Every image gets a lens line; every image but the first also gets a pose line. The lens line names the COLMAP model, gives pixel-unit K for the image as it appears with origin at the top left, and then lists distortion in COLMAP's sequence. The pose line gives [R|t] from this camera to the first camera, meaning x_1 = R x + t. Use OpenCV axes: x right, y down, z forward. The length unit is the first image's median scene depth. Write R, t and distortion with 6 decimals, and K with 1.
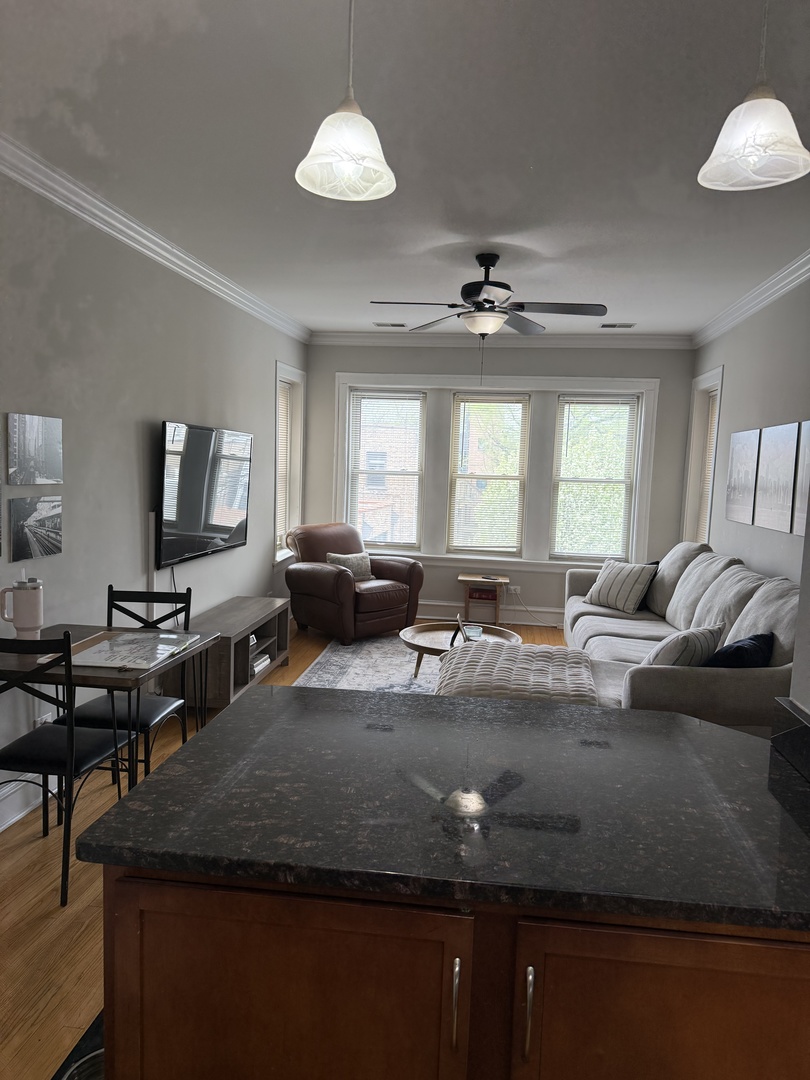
lens RADIAL K [[757.6, 0, 405.0], [0, 757.6, 540.0], [0, 0, 1]] dist [0.165455, -0.282630]
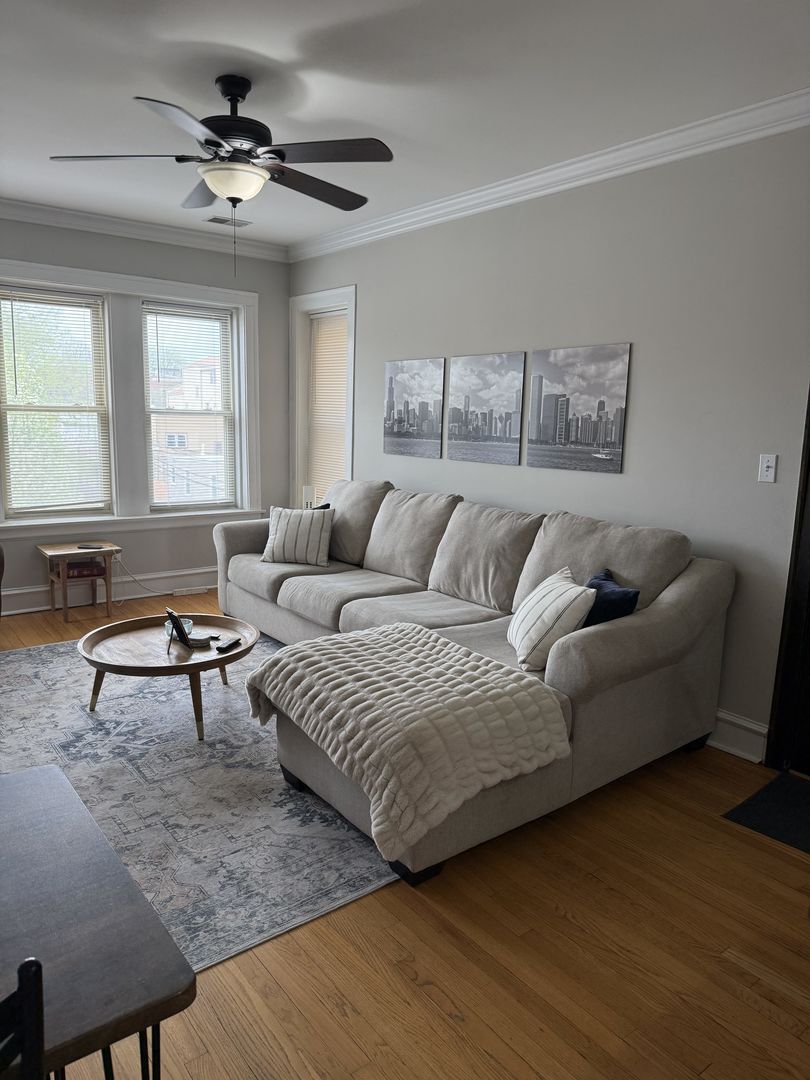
lens RADIAL K [[757.6, 0, 405.0], [0, 757.6, 540.0], [0, 0, 1]] dist [0.165455, -0.282630]
pose [[0.707886, -0.135981, 0.693114, -0.213809], [0.069670, 0.989950, 0.123063, -0.031115], [-0.702883, -0.038826, 0.710246, 0.277049]]
